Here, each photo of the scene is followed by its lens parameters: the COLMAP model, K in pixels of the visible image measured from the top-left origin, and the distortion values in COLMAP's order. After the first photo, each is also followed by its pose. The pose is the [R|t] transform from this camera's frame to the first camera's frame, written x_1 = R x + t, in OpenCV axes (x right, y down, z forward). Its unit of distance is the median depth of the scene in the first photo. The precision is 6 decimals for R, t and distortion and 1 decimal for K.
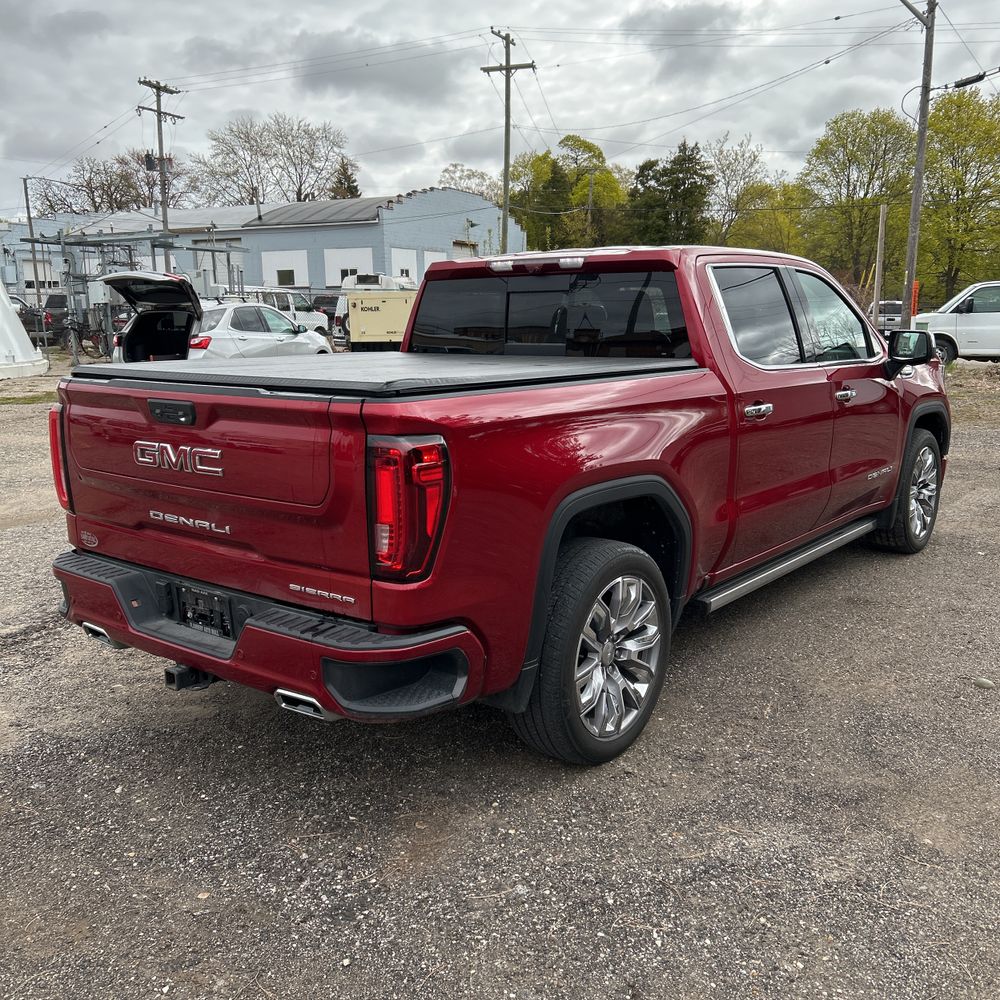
lens RADIAL K [[1003.5, 0, 484.7], [0, 1003.5, 512.3], [0, 0, 1]] dist [0.048681, -0.031664]
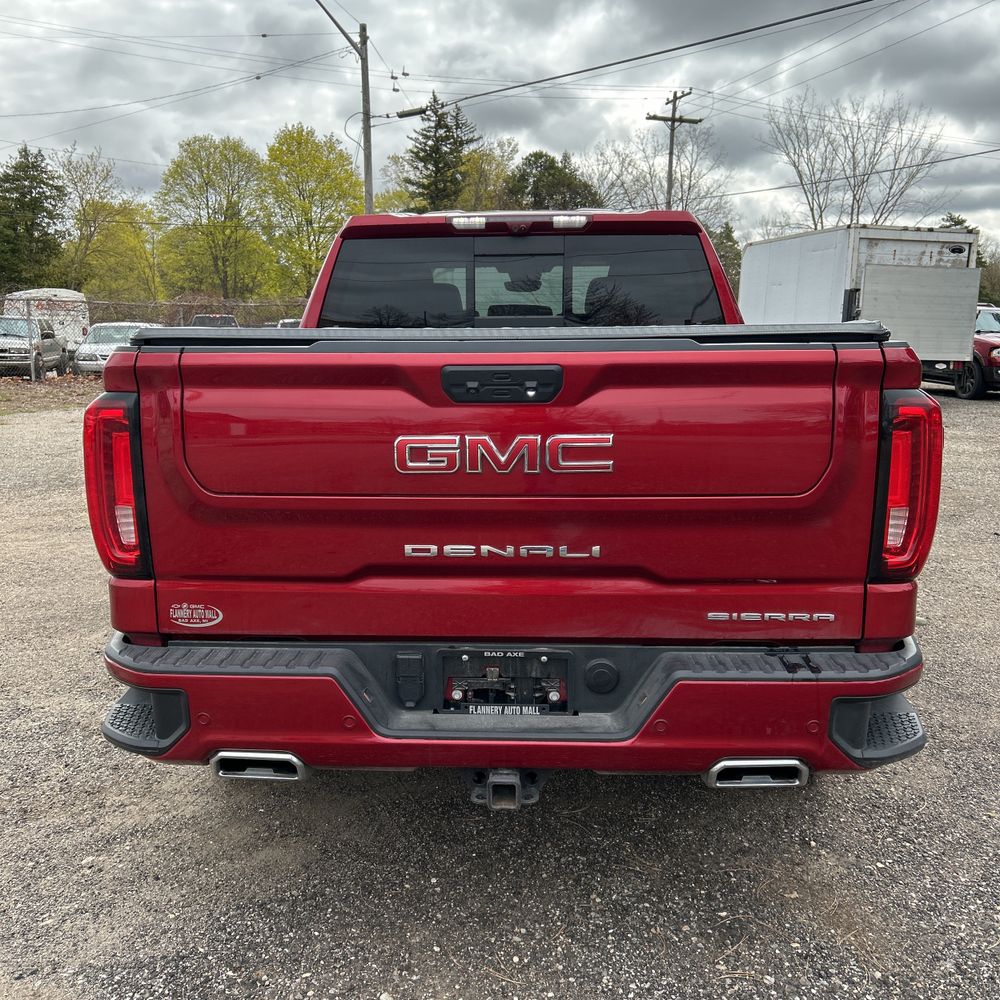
lens RADIAL K [[1009.0, 0, 464.6], [0, 1009.0, 515.1], [0, 0, 1]] dist [0.059927, -0.076655]
pose [[0.817009, -0.102390, 0.567462, -0.645419], [0.114187, 0.993349, 0.014834, -0.025116], [-0.565206, 0.052677, 0.823266, 0.437569]]
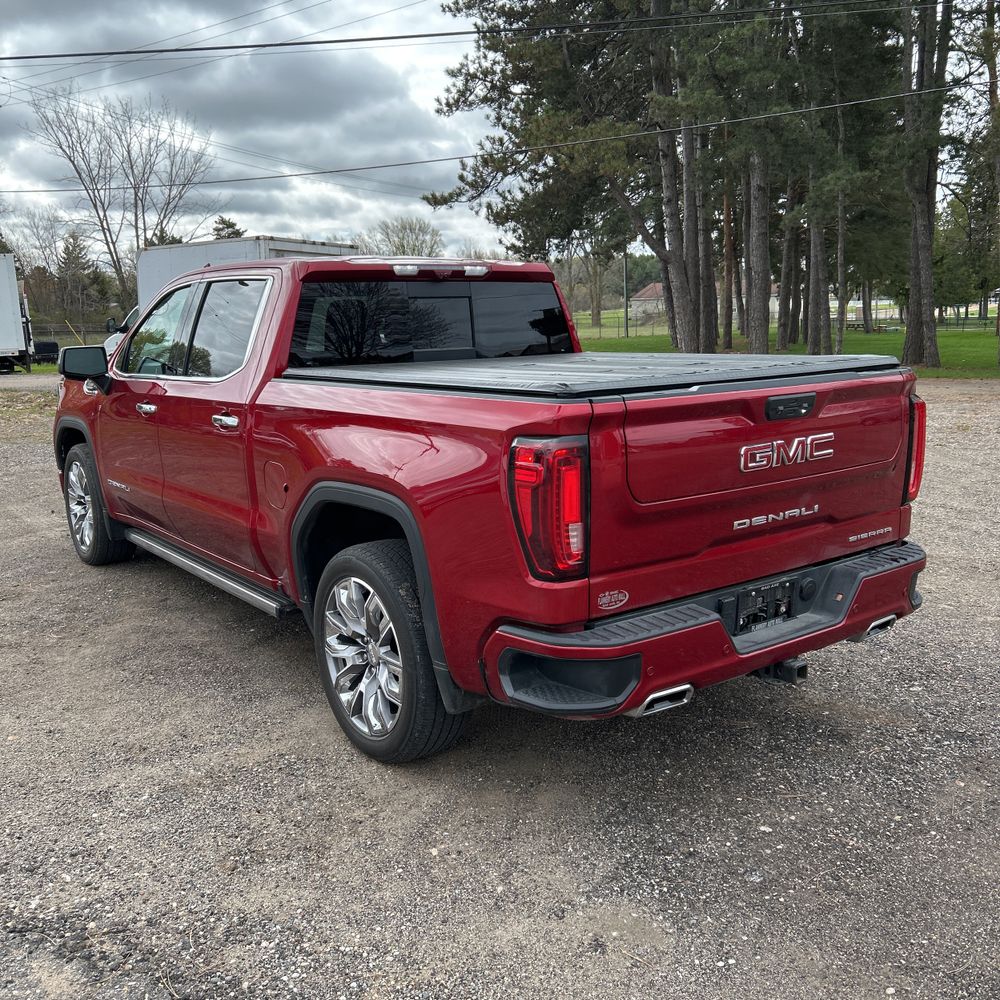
lens RADIAL K [[1032.7, 0, 476.0], [0, 1032.7, 516.2], [0, 0, 1]] dist [0.052100, -0.030537]
pose [[0.259640, -0.184620, 0.947894, -1.264154], [0.212399, 0.968437, 0.130443, -0.177179], [-0.942058, 0.167464, 0.290658, 0.921560]]
